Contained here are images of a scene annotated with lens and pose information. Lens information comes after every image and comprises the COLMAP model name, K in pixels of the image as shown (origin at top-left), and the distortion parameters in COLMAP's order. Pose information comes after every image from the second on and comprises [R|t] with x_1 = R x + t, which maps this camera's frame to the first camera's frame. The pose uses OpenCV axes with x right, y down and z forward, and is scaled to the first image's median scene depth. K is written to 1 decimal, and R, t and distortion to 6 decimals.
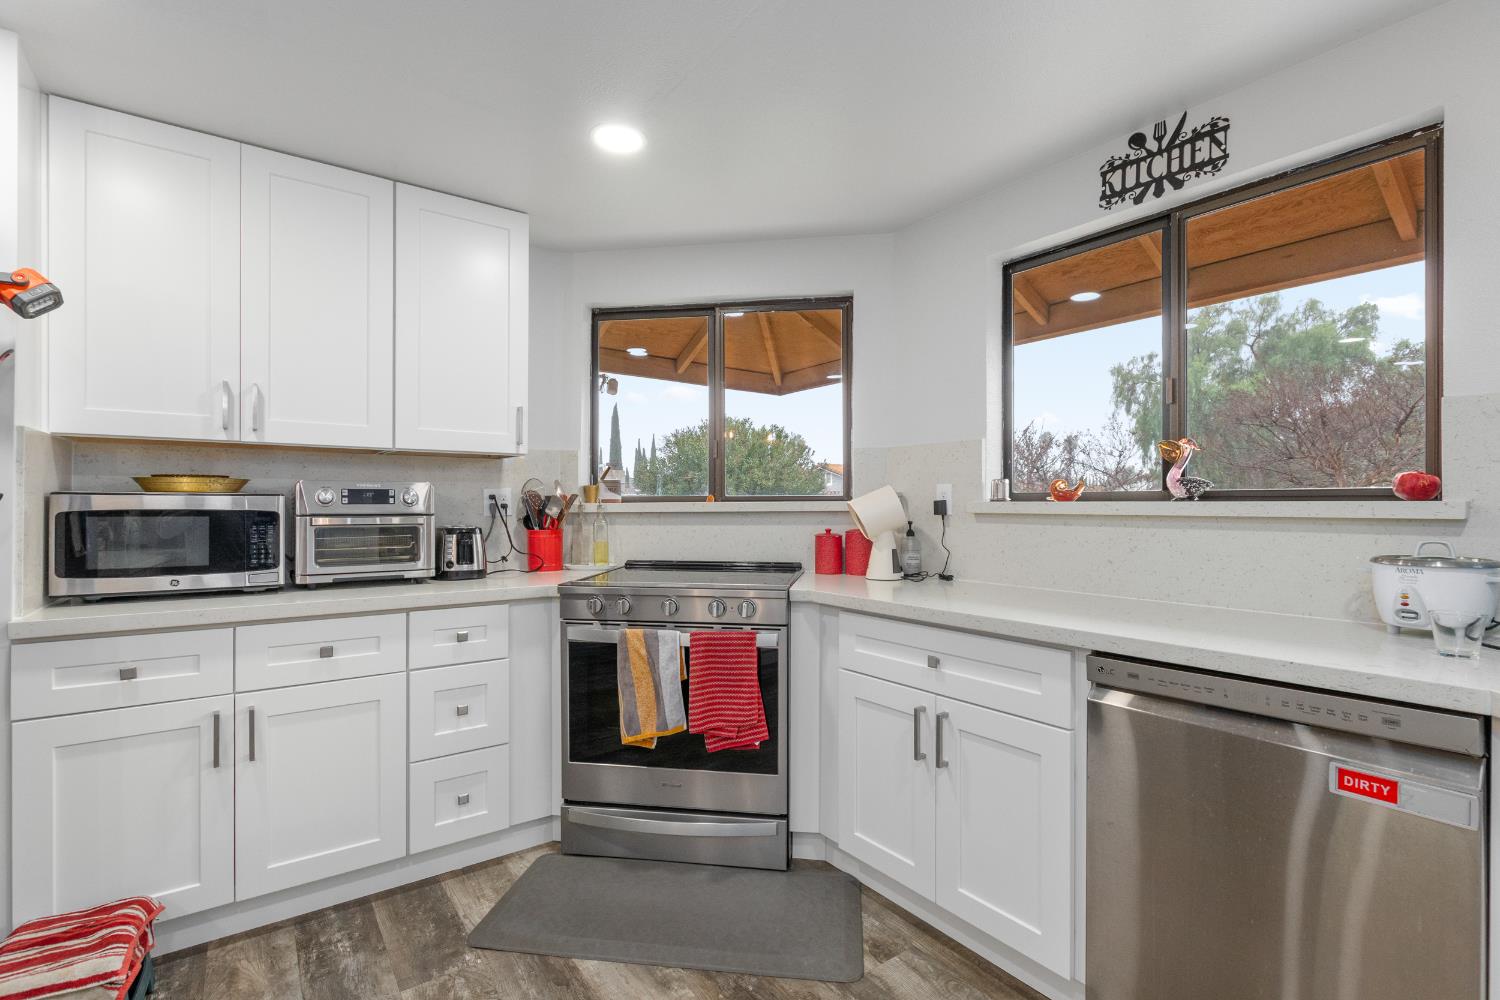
lens RADIAL K [[691.4, 0, 753.5], [0, 691.4, 510.1], [0, 0, 1]] dist [0.005840, -0.003341]
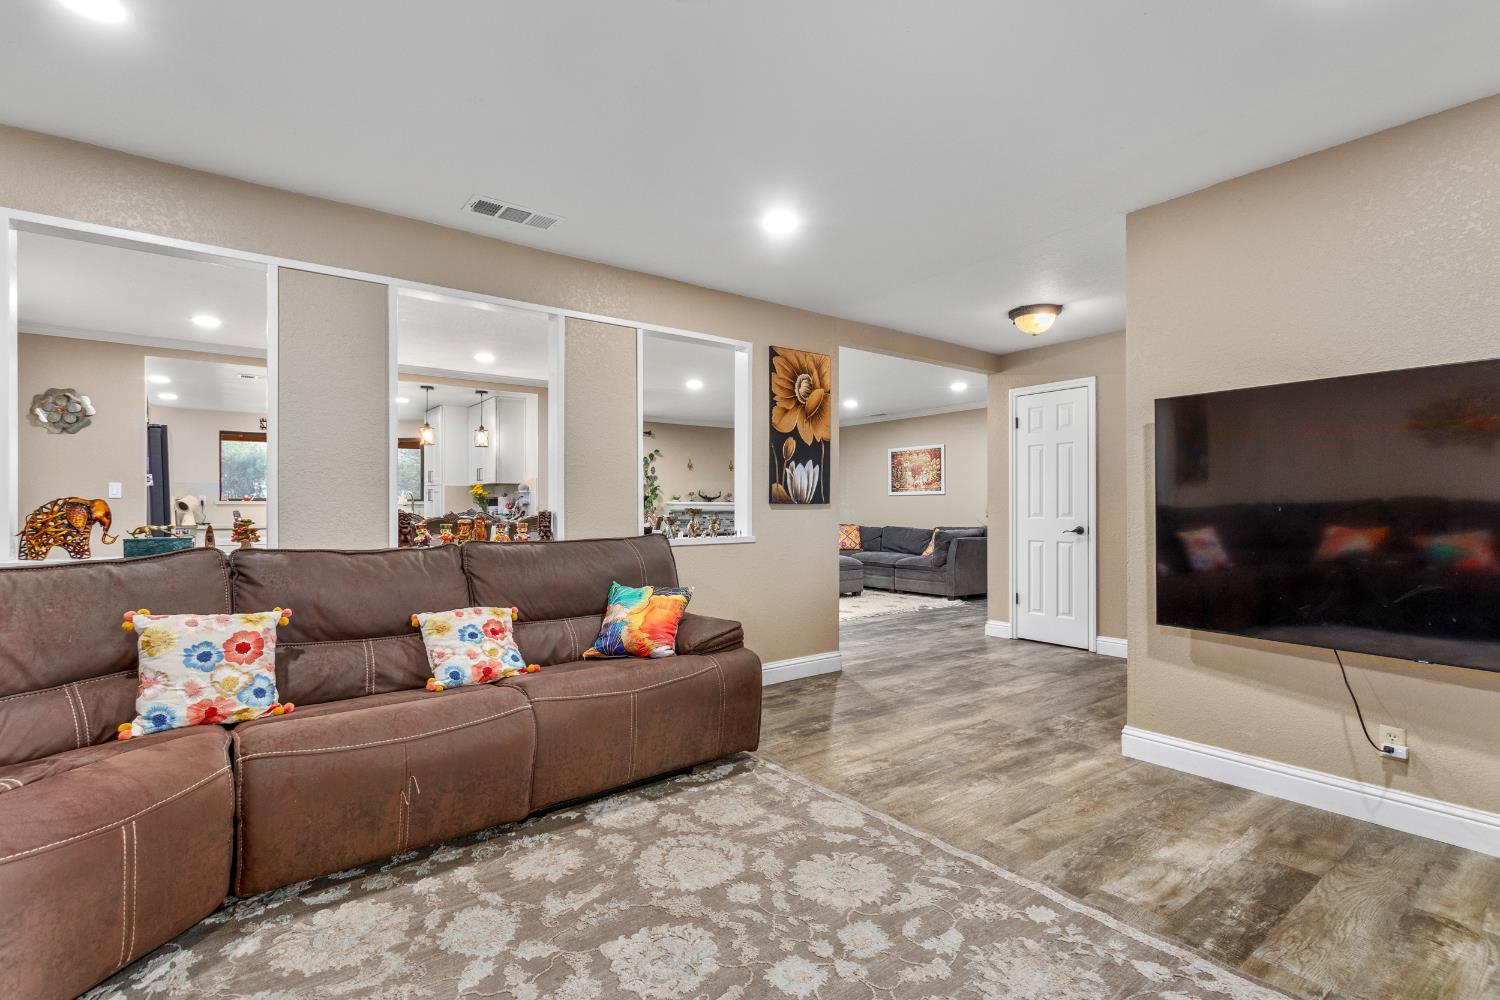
lens RADIAL K [[691.4, 0, 759.4], [0, 691.4, 508.5], [0, 0, 1]] dist [0.005840, -0.003341]
pose [[-0.027579, -0.008162, 0.999586, -3.817453], [0.006638, 0.999943, 0.008348, 0.018388], [-0.999598, 0.006865, -0.027523, -1.902591]]
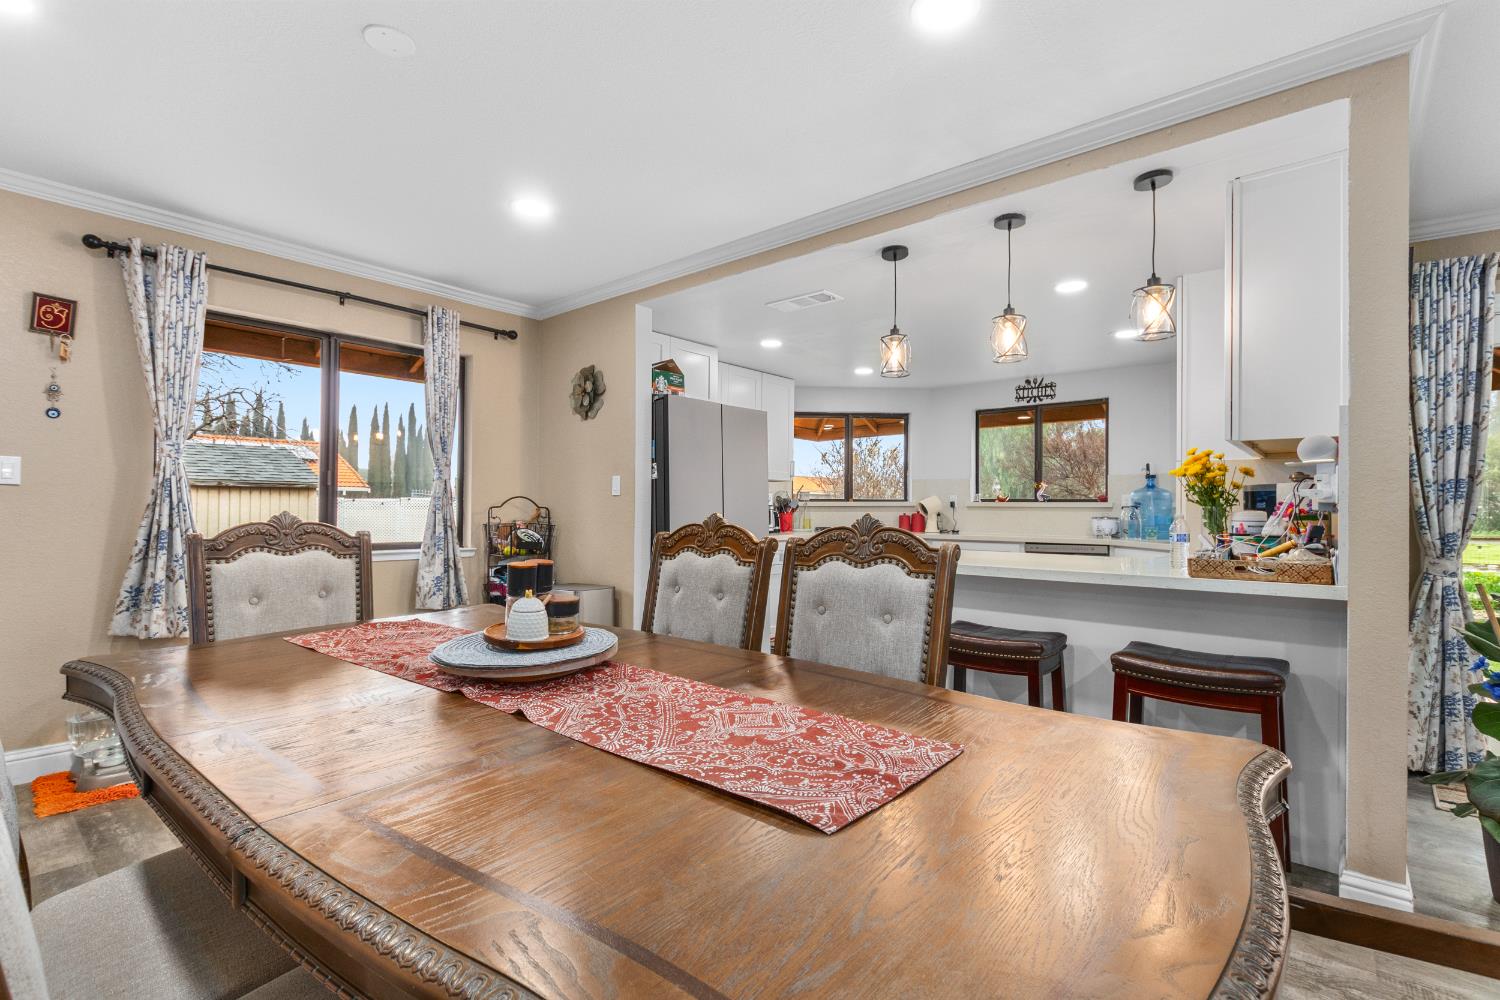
lens RADIAL K [[691.4, 0, 765.2], [0, 691.4, 509.7], [0, 0, 1]] dist [0.005840, -0.003341]
pose [[0.968549, 0.002186, 0.248813, -1.288640], [-0.001499, 0.999995, -0.002951, 0.029845], [-0.248818, 0.002485, 0.968547, -1.611890]]
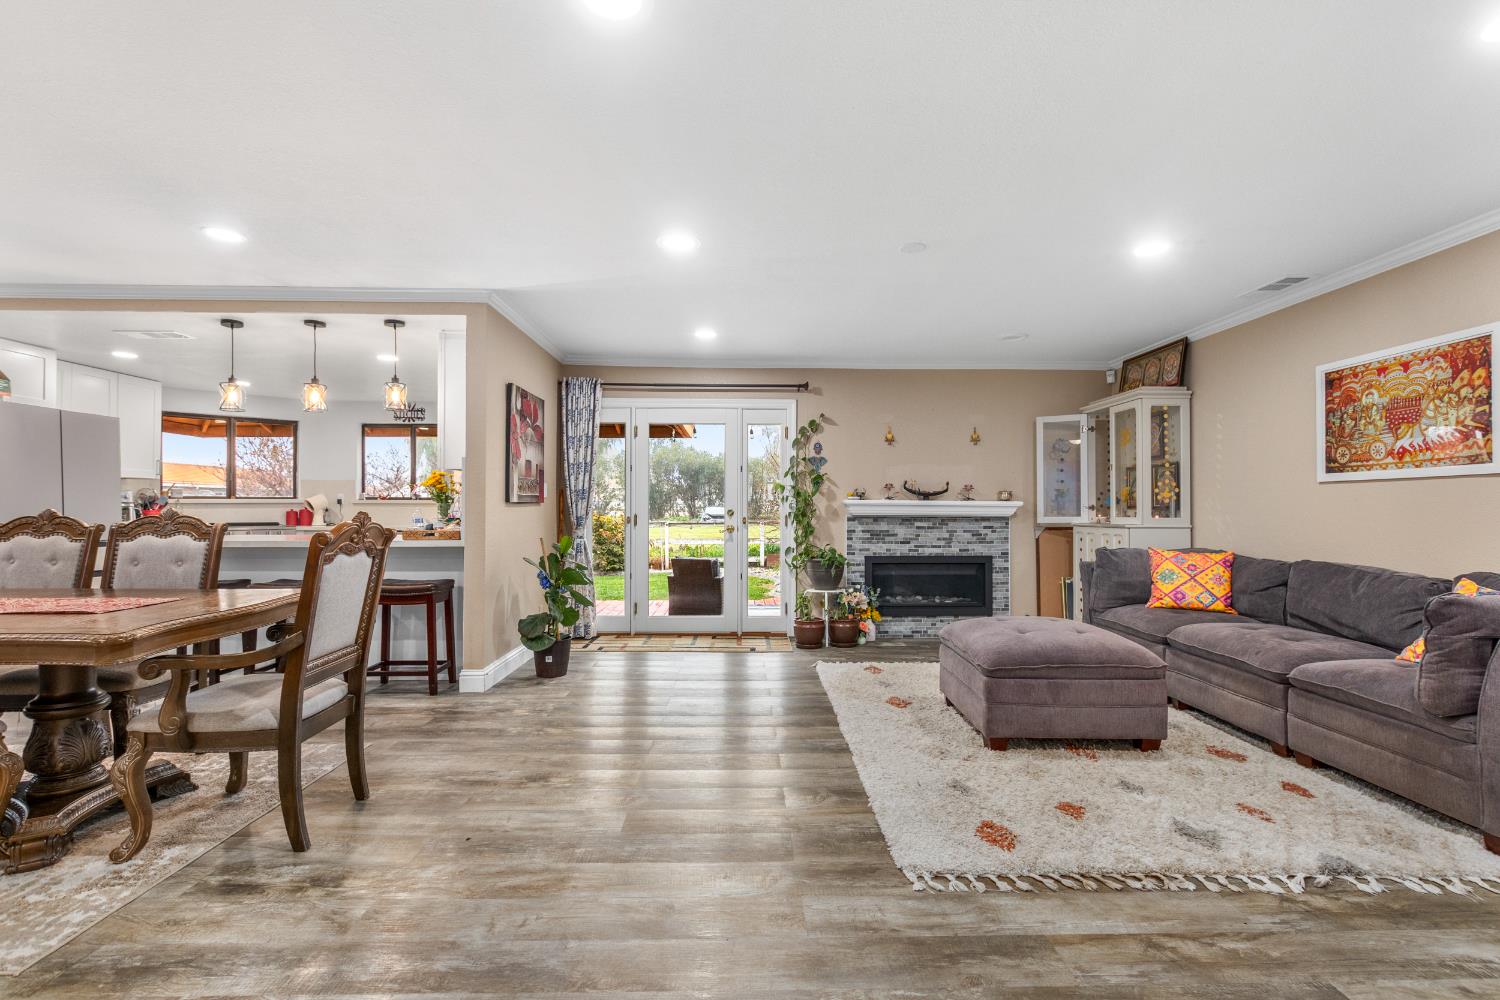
lens RADIAL K [[691.4, 0, 756.9], [0, 691.4, 505.5], [0, 0, 1]] dist [0.005840, -0.003341]
pose [[0.566731, -0.000561, 0.823903, -1.480183], [0.004335, 0.999988, -0.002300, 0.035562], [-0.823892, 0.004875, 0.566726, -2.751986]]
